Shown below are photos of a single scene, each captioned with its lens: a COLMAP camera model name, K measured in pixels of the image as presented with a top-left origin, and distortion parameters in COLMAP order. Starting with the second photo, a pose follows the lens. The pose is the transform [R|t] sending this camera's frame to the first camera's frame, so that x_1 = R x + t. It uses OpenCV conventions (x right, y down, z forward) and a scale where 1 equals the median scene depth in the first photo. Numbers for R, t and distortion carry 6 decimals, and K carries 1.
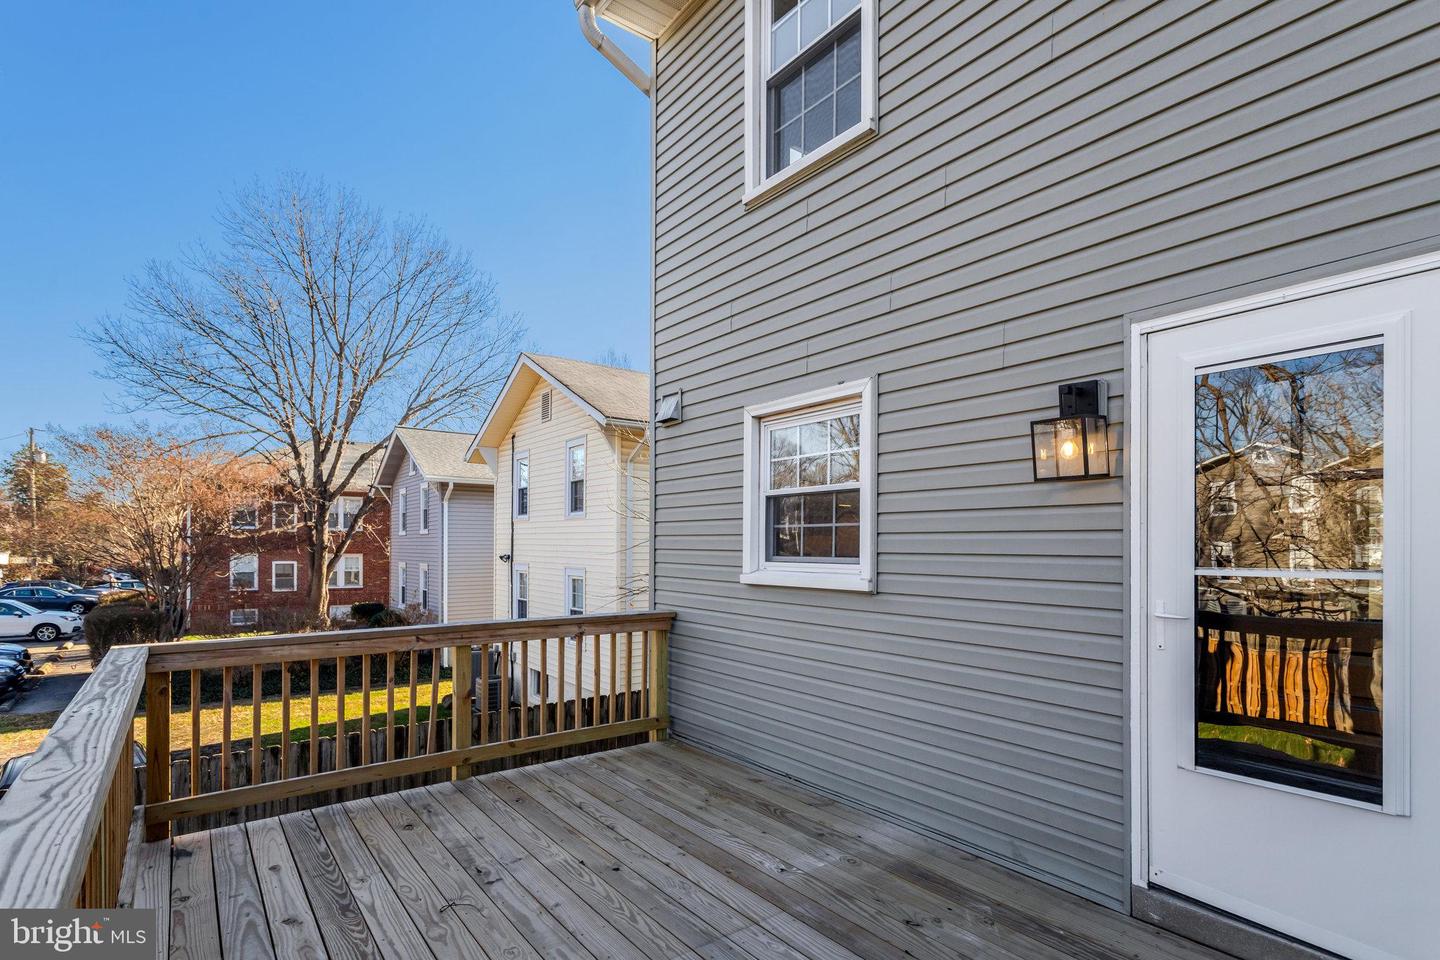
lens RADIAL K [[704.6, 0, 720.9], [0, 704.6, 551.4], [0, 0, 1]] dist [0.030732, -0.017196]
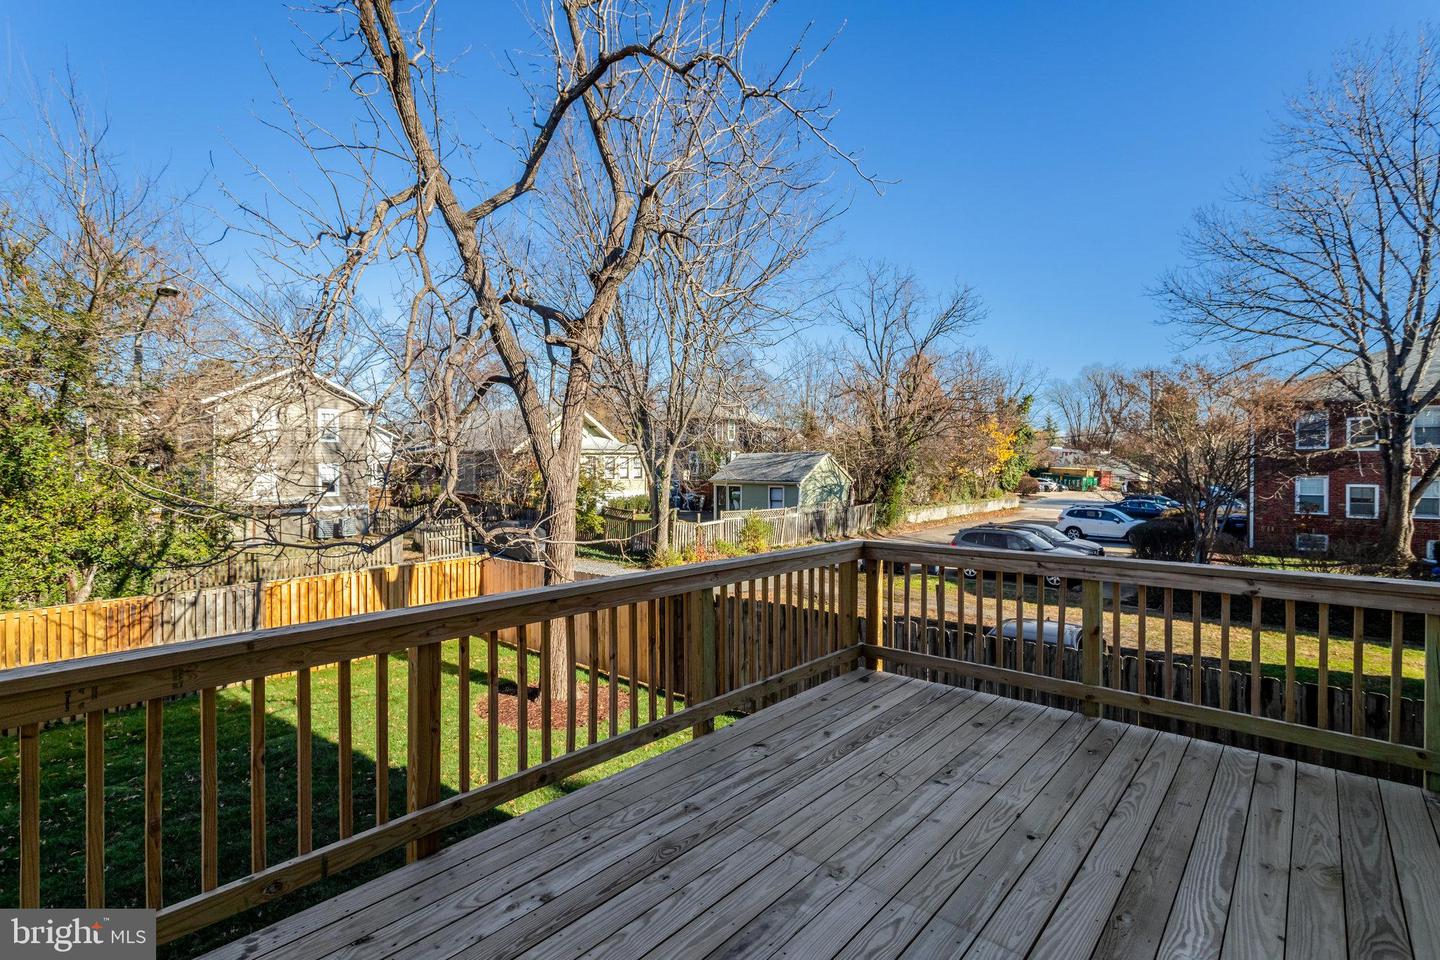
lens RADIAL K [[684.6, 0, 717.3], [0, 684.6, 468.8], [0, 0, 1]] dist [0.002369, 0.000990]
pose [[0.198295, 0.002093, -0.980140, 0.443616], [-0.005309, 0.999985, 0.001062, -0.016959], [0.980128, 0.004993, 0.198303, 0.298036]]
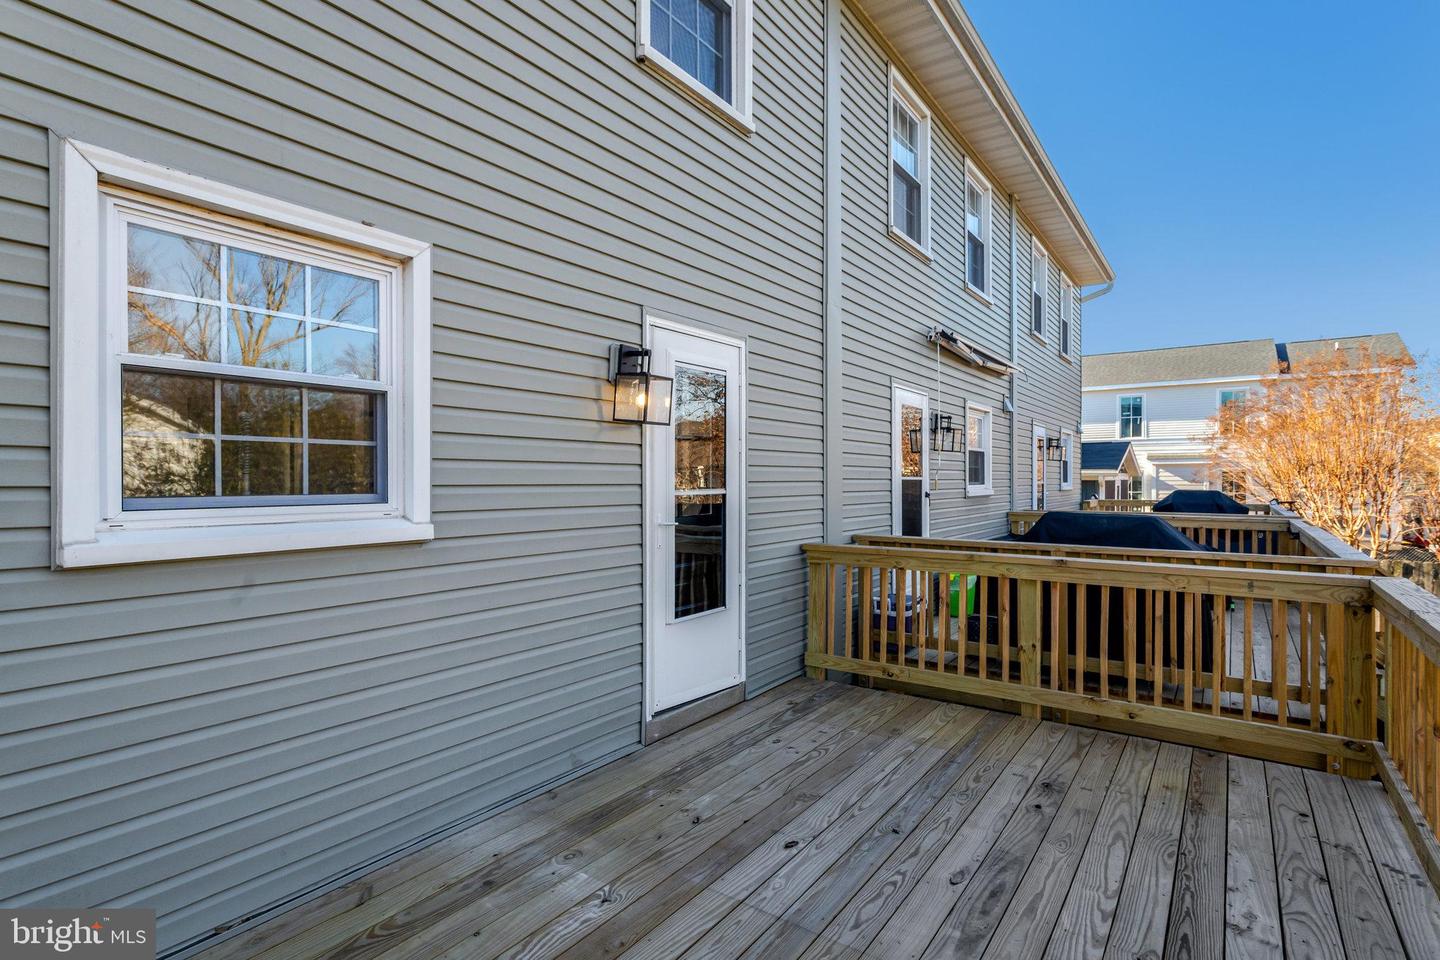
lens RADIAL K [[710.3, 0, 723.2], [0, 710.3, 475.9], [0, 0, 1]] dist [-0.031597, 0.000427]
pose [[-0.291963, 0.000866, 0.956429, -0.466928], [0.009230, 0.999956, 0.001912, -0.005591], [-0.956385, 0.009386, -0.291958, 0.760017]]
